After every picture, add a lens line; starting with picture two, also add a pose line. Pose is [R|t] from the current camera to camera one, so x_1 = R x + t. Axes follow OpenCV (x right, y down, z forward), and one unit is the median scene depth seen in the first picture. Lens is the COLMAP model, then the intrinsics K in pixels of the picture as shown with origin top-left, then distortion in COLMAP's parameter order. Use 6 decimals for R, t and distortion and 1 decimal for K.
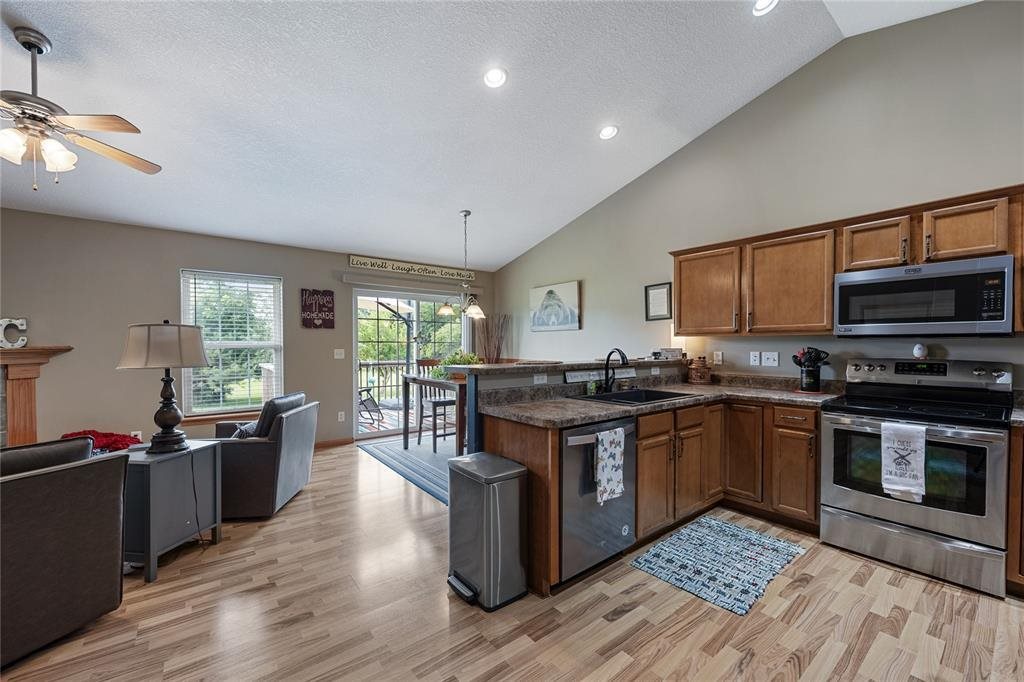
lens RADIAL K [[403.8, 0, 517.0], [0, 403.8, 339.6], [0, 0, 1]] dist [-0.001469, -0.000148]
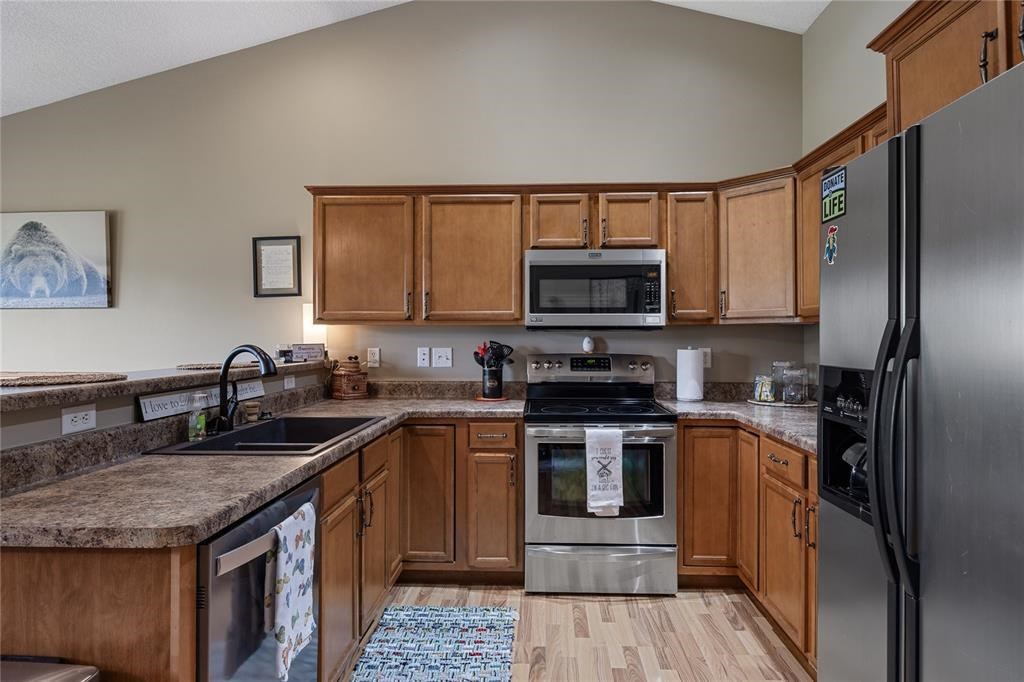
lens RADIAL K [[573.9, 0, 509.8], [0, 573.9, 325.2], [0, 0, 1]] dist [-0.004230, -0.000344]
pose [[0.662417, 0.017356, 0.748934, -0.090526], [-0.009682, 0.999846, -0.014607, 0.004928], [-0.749073, 0.002425, 0.662483, 0.272925]]
